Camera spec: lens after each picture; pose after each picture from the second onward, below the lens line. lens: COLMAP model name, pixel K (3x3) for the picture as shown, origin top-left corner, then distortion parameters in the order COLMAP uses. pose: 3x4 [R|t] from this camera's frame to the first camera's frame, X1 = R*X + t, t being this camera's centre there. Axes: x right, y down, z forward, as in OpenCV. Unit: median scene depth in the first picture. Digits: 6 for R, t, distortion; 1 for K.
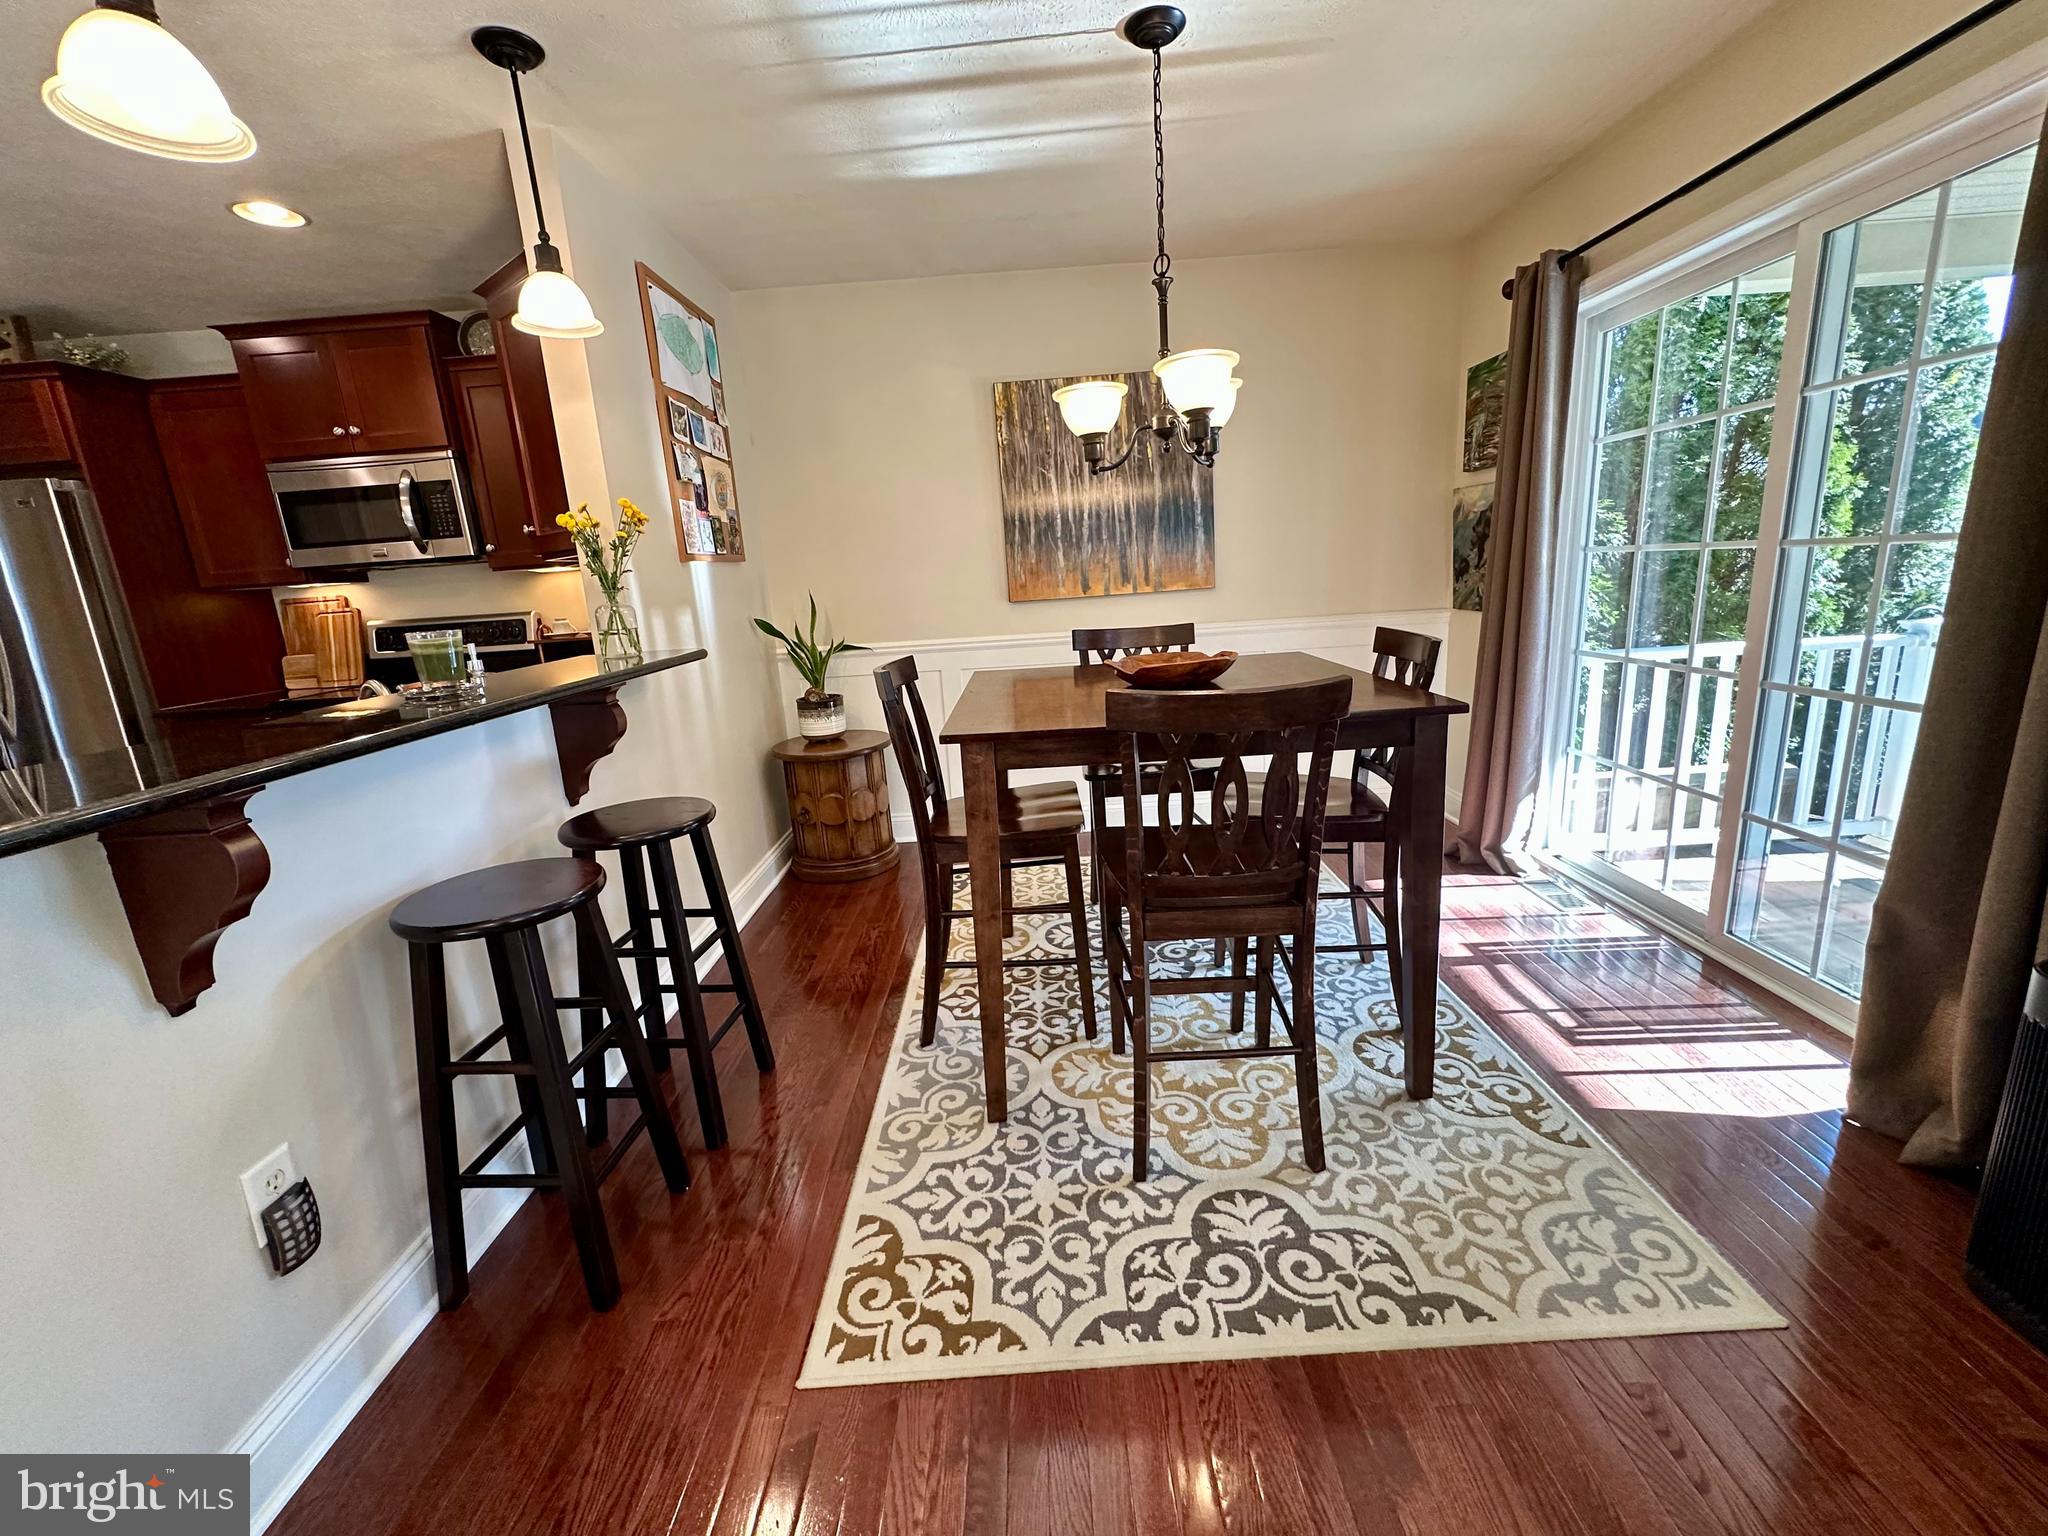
lens RADIAL K [[815.3, 0, 1024.8], [0, 815.3, 753.3], [0, 0, 1]] dist [-0.007857, 0.002524]
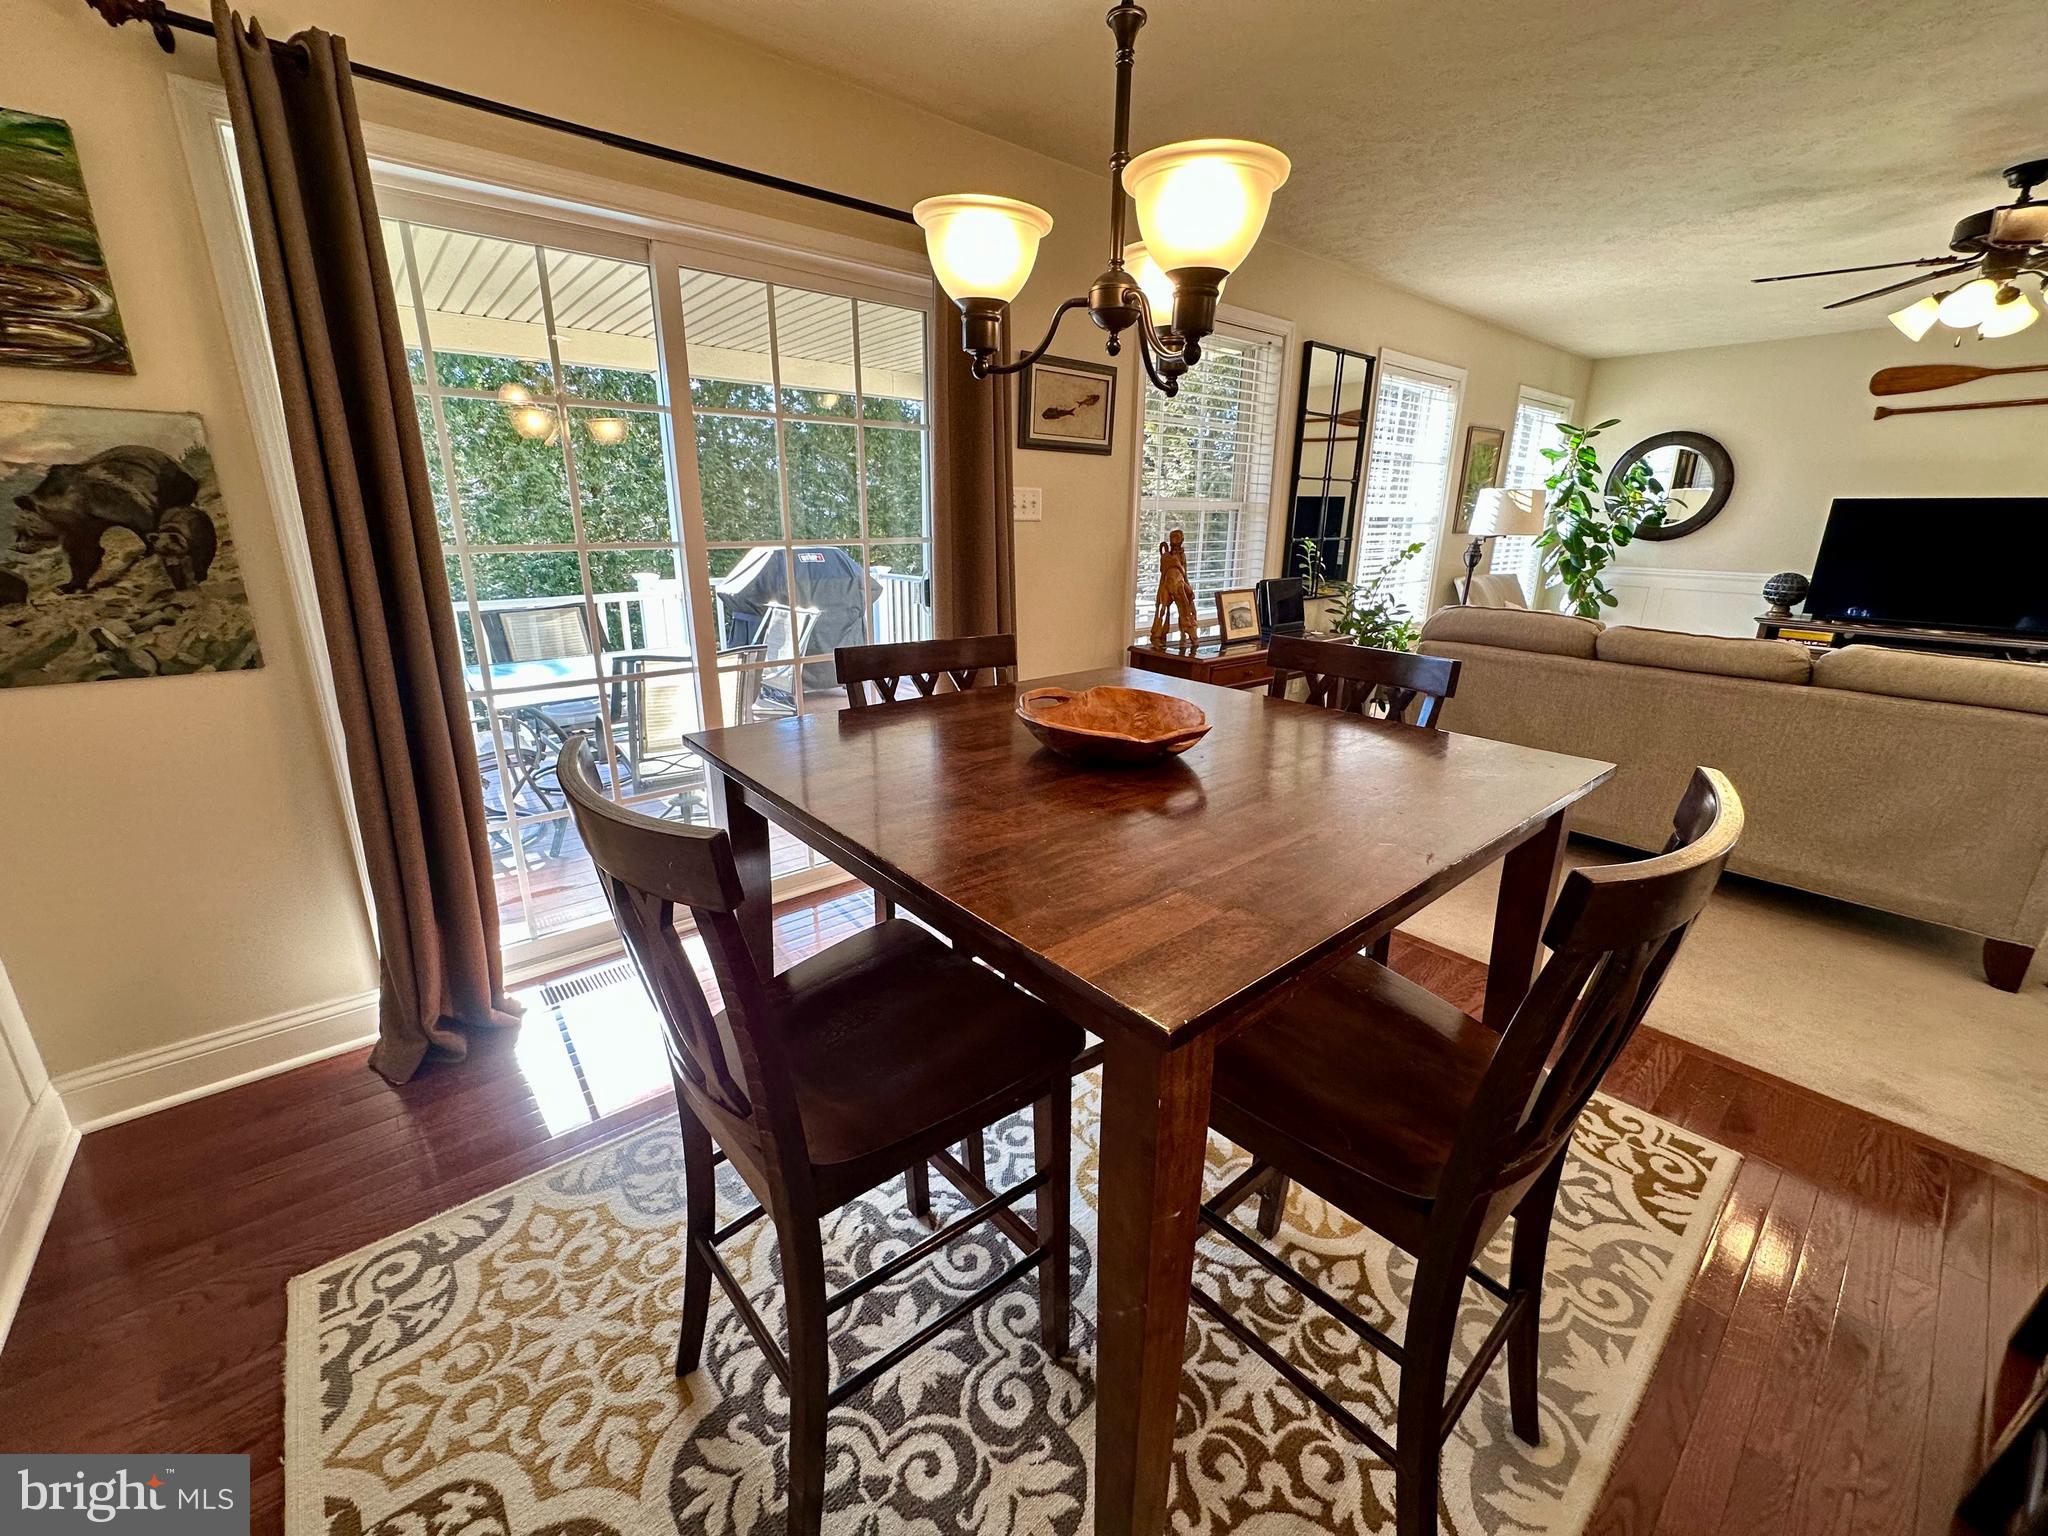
lens RADIAL K [[815.3, 0, 1024.8], [0, 815.3, 753.3], [0, 0, 1]] dist [-0.007857, 0.002524]
pose [[-0.649019, -0.163960, 0.742894, -0.243081], [0.196537, 0.907217, 0.371929, -0.339645], [-0.734947, 0.387395, -0.556576, 1.456315]]
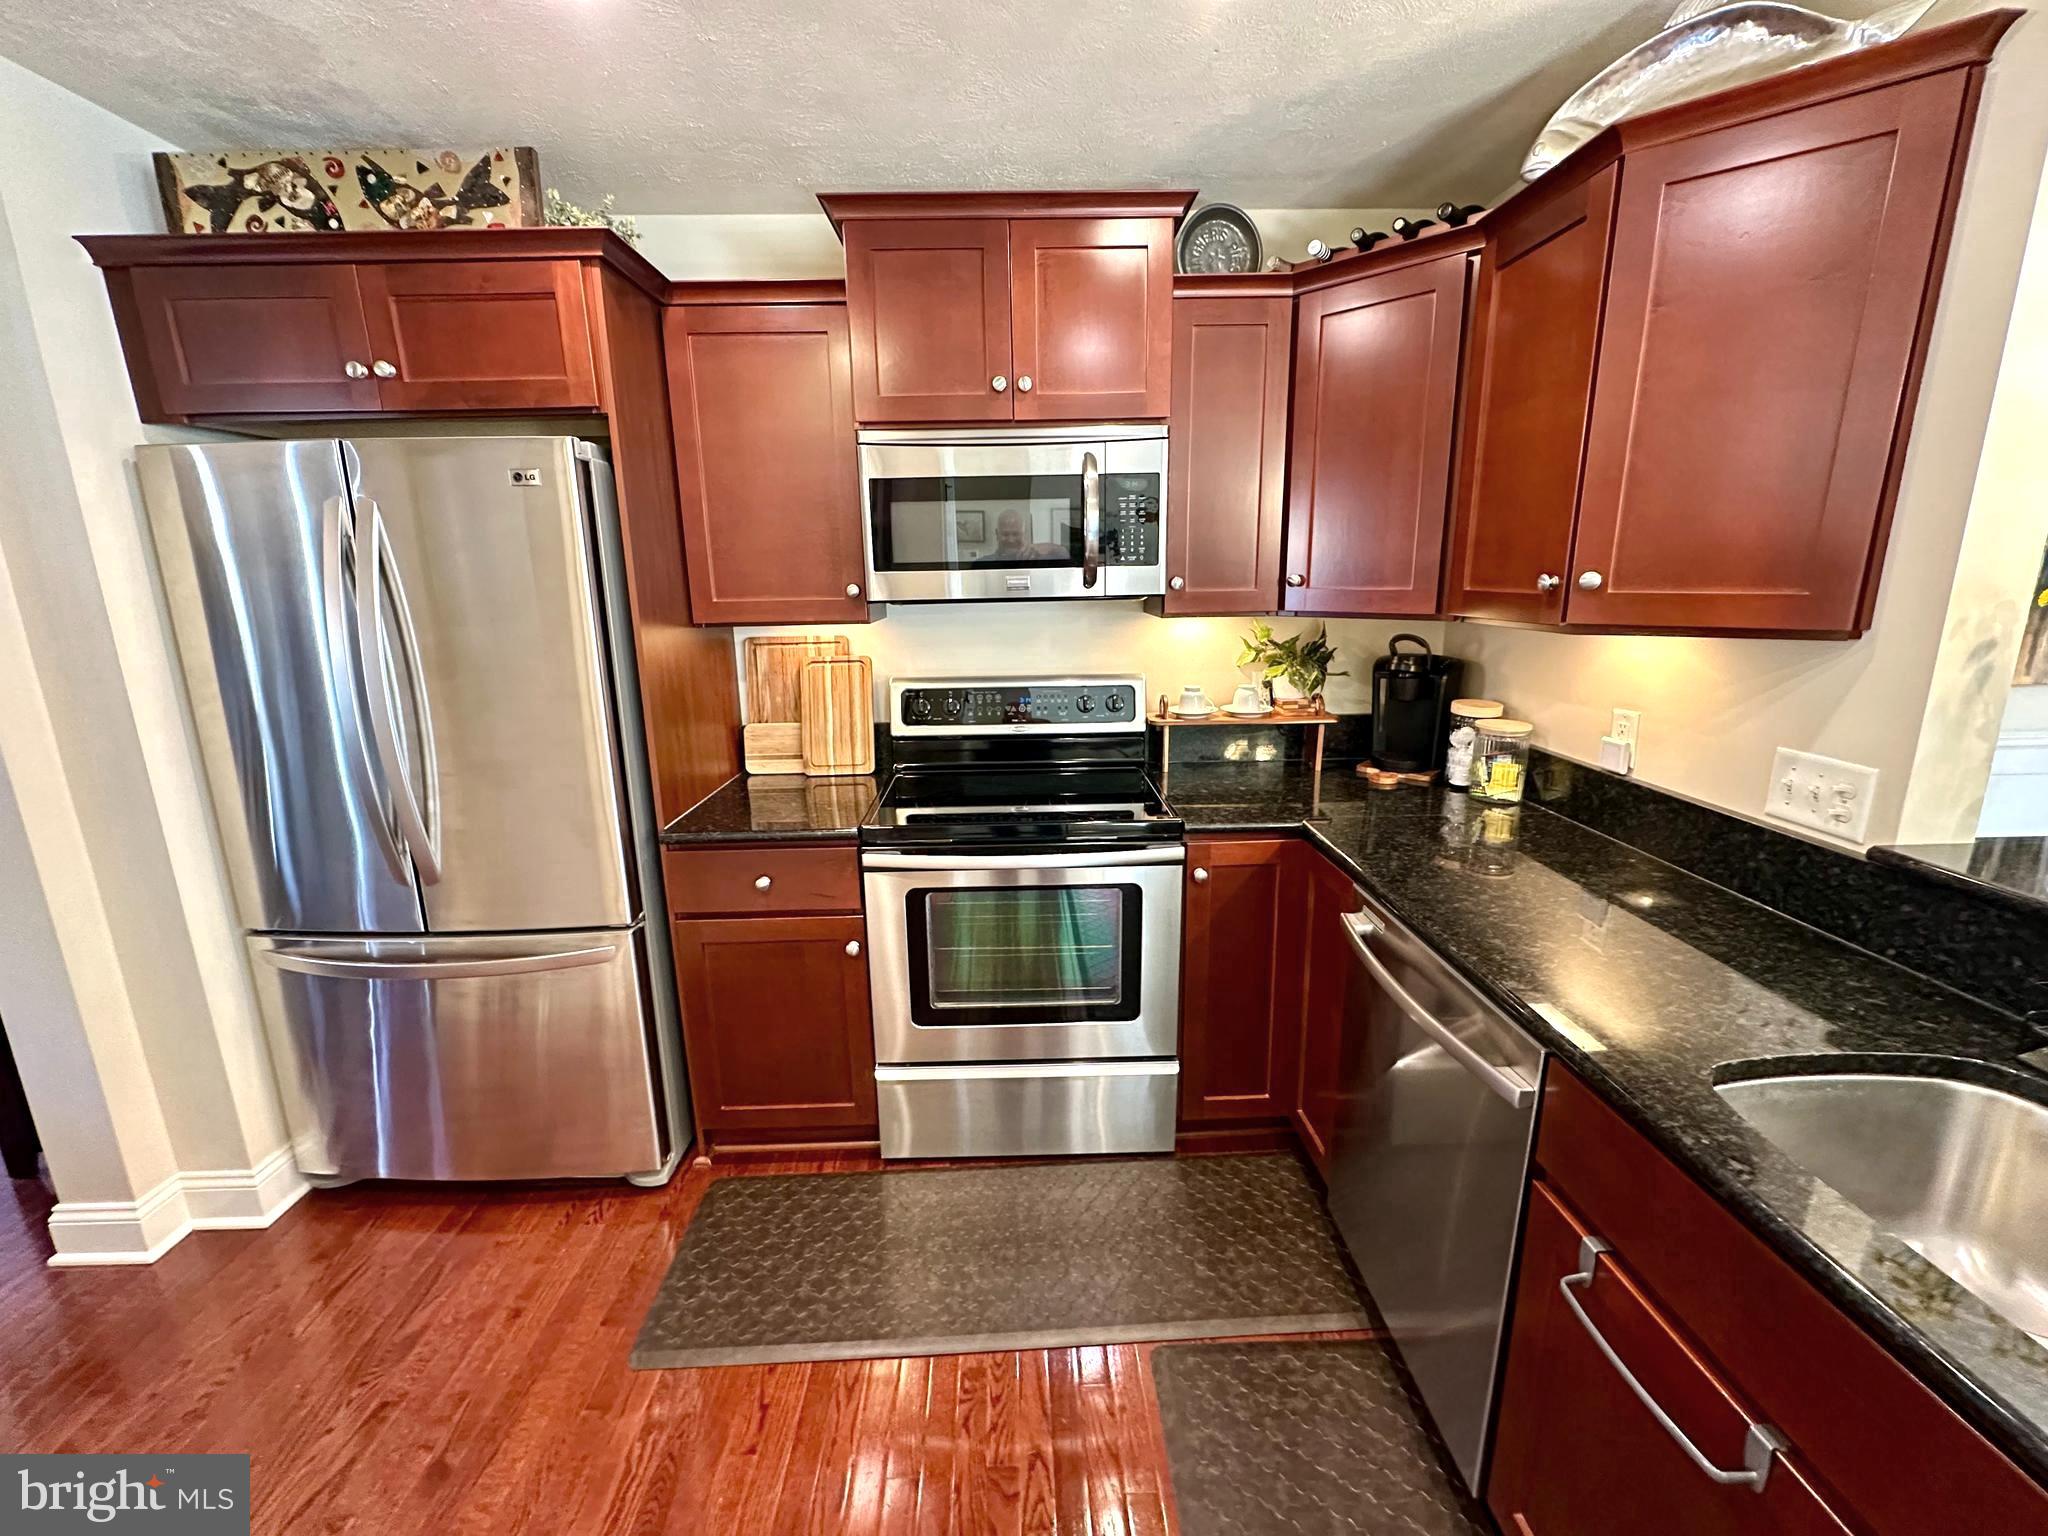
lens RADIAL K [[818.1, 0, 1022.4], [0, 818.1, 752.6], [0, 0, 1]] dist [-0.002232, 0.000222]
pose [[0.998720, 0.038117, 0.033235, -1.261759], [-0.037960, 0.999265, -0.005327, -0.180117], [-0.033414, 0.004058, 0.999433, 0.589345]]
